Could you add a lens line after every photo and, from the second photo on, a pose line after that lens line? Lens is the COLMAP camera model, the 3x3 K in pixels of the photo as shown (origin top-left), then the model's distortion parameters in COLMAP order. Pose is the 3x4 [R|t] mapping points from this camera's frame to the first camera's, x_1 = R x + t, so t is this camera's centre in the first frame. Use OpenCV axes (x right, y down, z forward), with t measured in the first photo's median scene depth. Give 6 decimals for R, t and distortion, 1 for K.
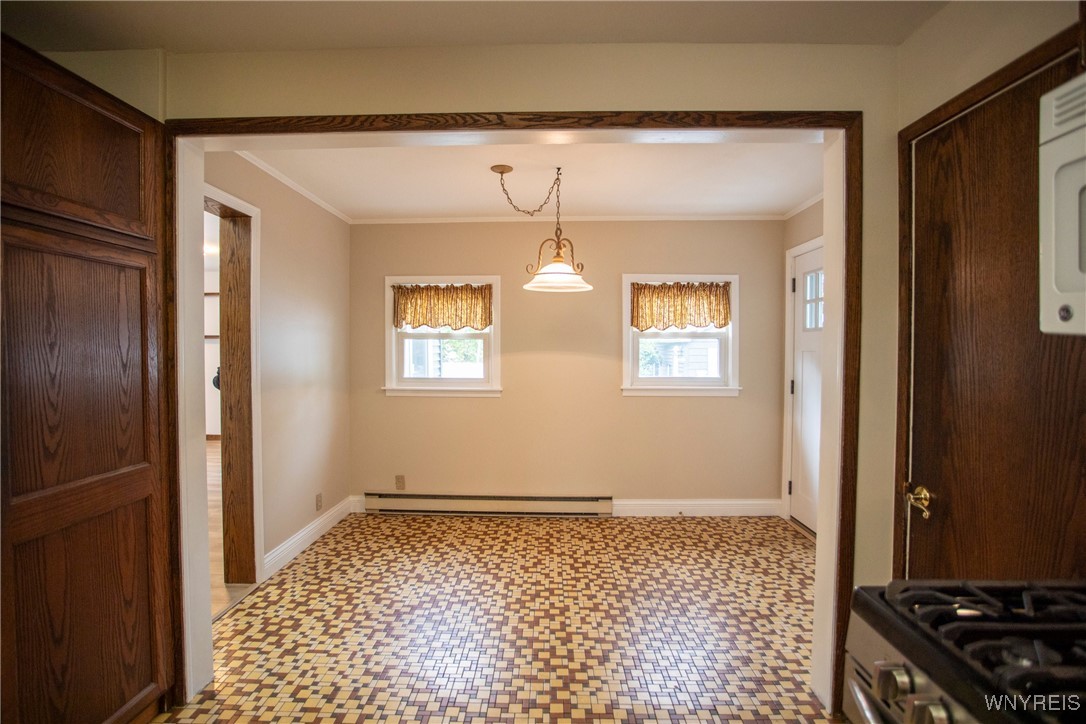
lens RADIAL K [[523.8, 0, 542.1], [0, 523.8, 360.5], [0, 0, 1]] dist [-0.031147, -0.000017]
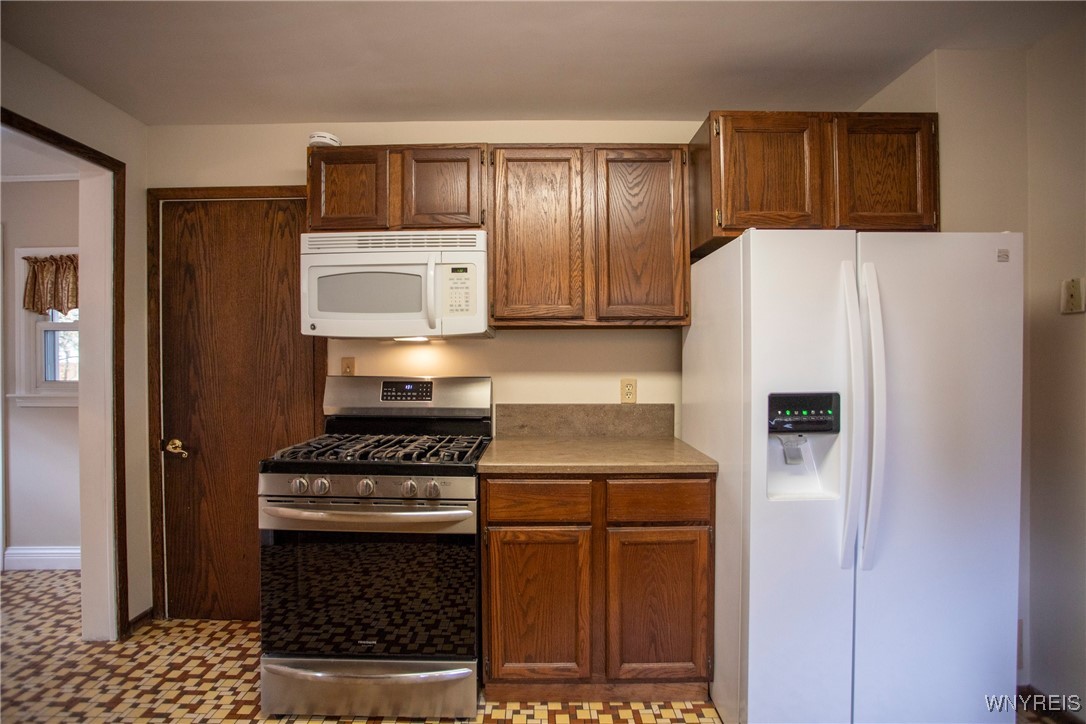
lens RADIAL K [[523.8, 0, 542.8], [0, 523.8, 360.0], [0, 0, 1]] dist [-0.031147, -0.000017]
pose [[-0.019174, -0.002831, 0.999812, -0.784248], [0.028236, 0.999596, 0.003372, 0.046400], [-0.999417, 0.028295, -0.019086, -0.030231]]
